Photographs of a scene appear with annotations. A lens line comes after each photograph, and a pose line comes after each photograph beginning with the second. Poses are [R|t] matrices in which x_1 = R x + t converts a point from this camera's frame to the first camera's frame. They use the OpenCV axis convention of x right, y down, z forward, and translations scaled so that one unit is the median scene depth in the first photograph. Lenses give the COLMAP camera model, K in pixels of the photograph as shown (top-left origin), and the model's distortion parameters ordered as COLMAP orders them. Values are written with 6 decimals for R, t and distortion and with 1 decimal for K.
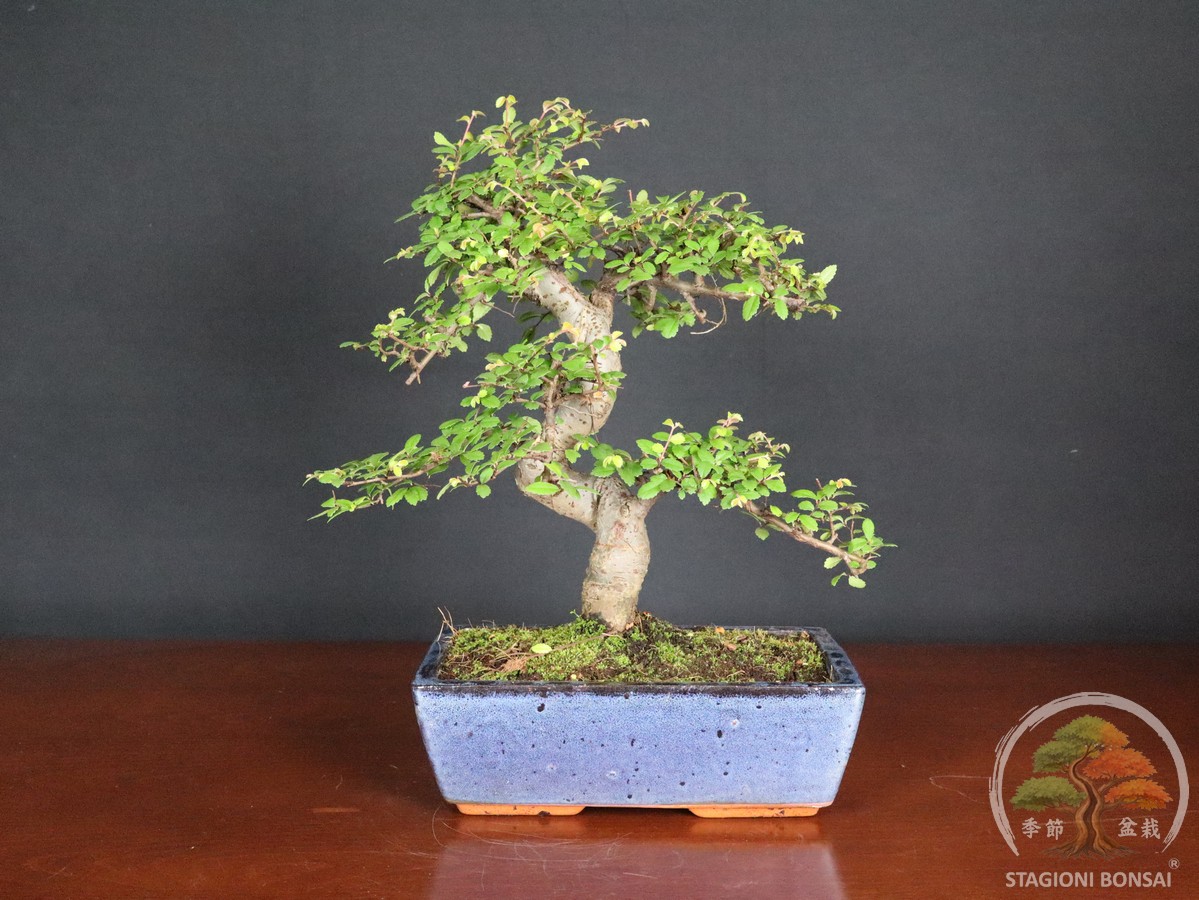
lens RADIAL K [[1435.8, 0, 599.5], [0, 1435.8, 450.0], [0, 0, 1]] dist [-0.014254, -0.013619]
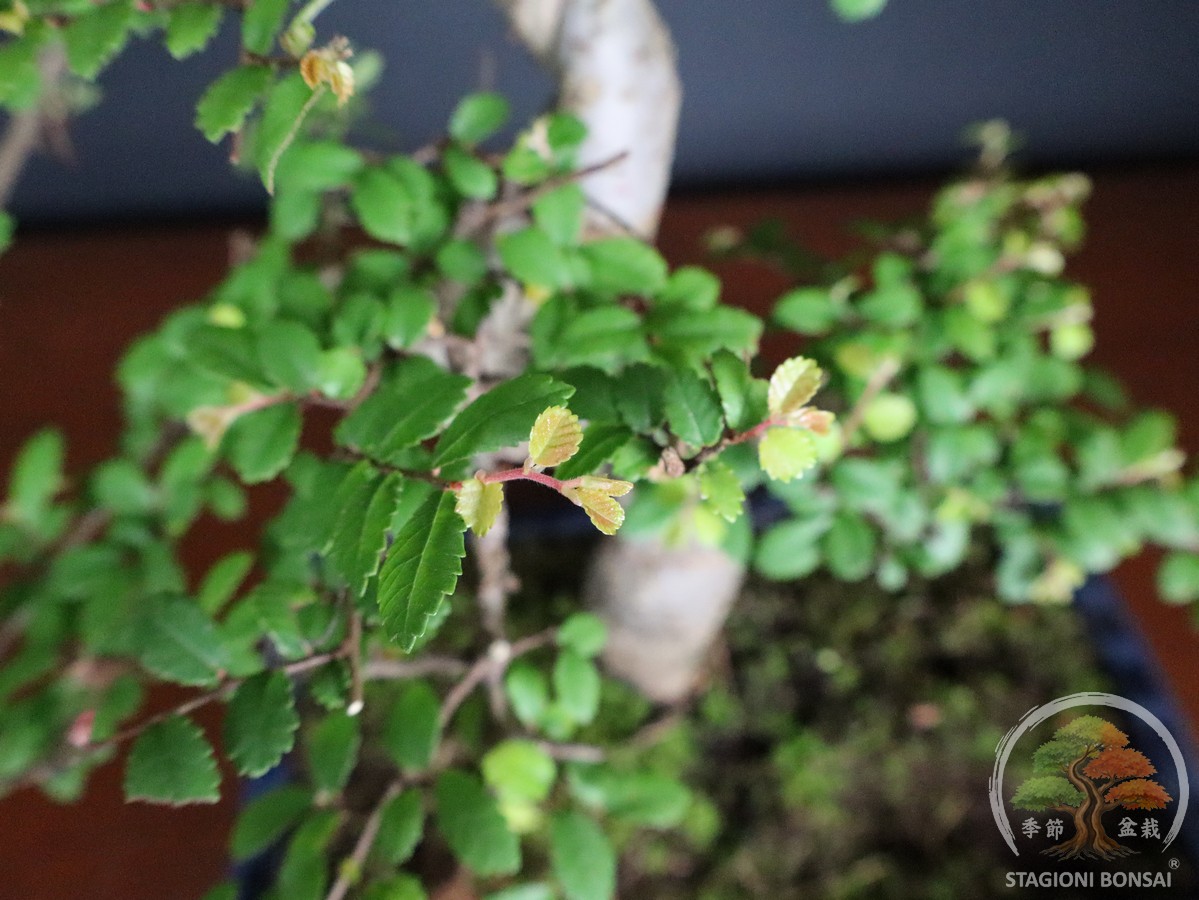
lens RADIAL K [[1123.8, 0, 599.5], [0, 1123.8, 450.0], [0, 0, 1]] dist [0.003448, -0.021370]
pose [[0.994964, -0.087863, 0.048234, -0.020541], [0.037856, 0.774994, 0.630834, -0.153441], [-0.092808, -0.625831, 0.774417, 0.785073]]
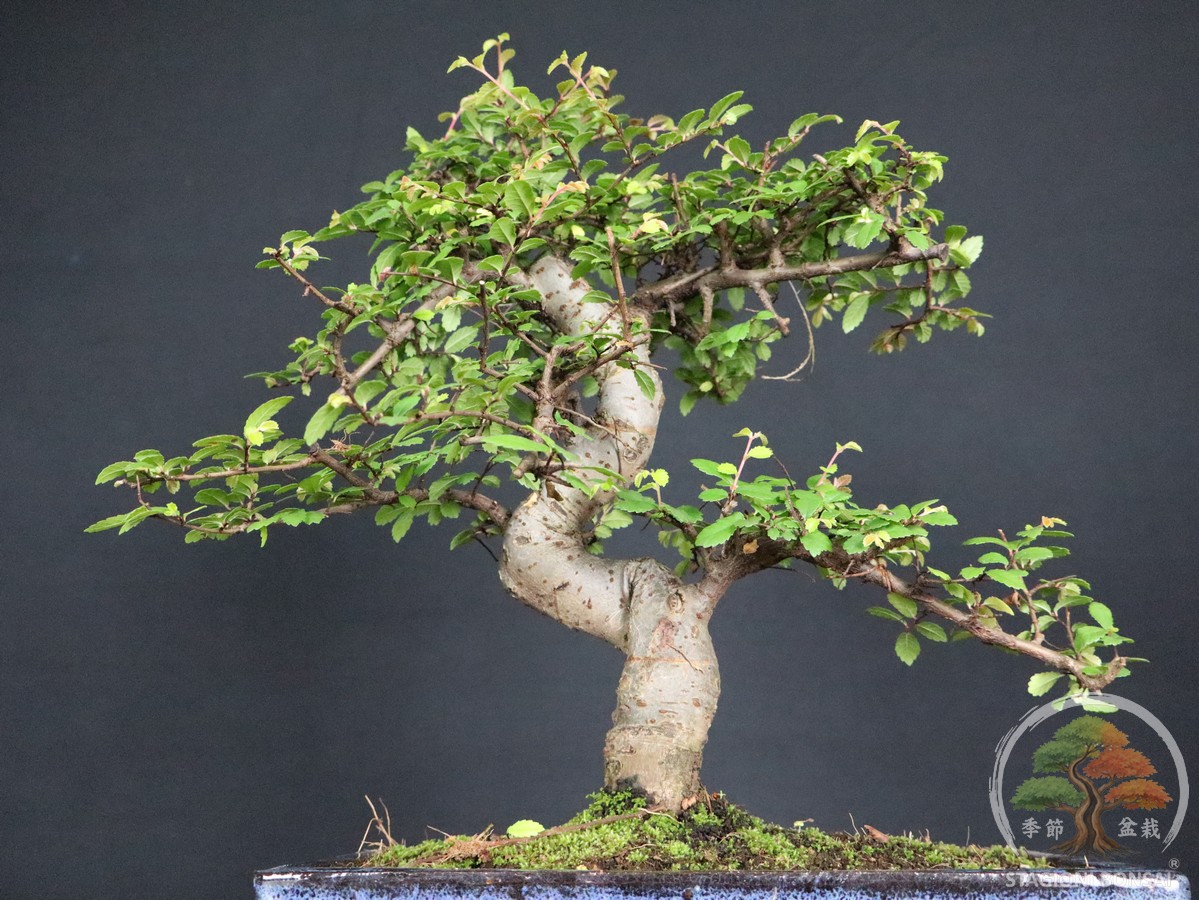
lens RADIAL K [[1123.8, 0, 599.5], [0, 1123.8, 450.0], [0, 0, 1]] dist [0.003448, -0.021370]
pose [[0.998828, -0.018762, -0.044614, 0.008353], [0.000319, 0.924330, -0.381594, 0.163547], [0.048397, 0.381133, 0.923253, 0.546254]]
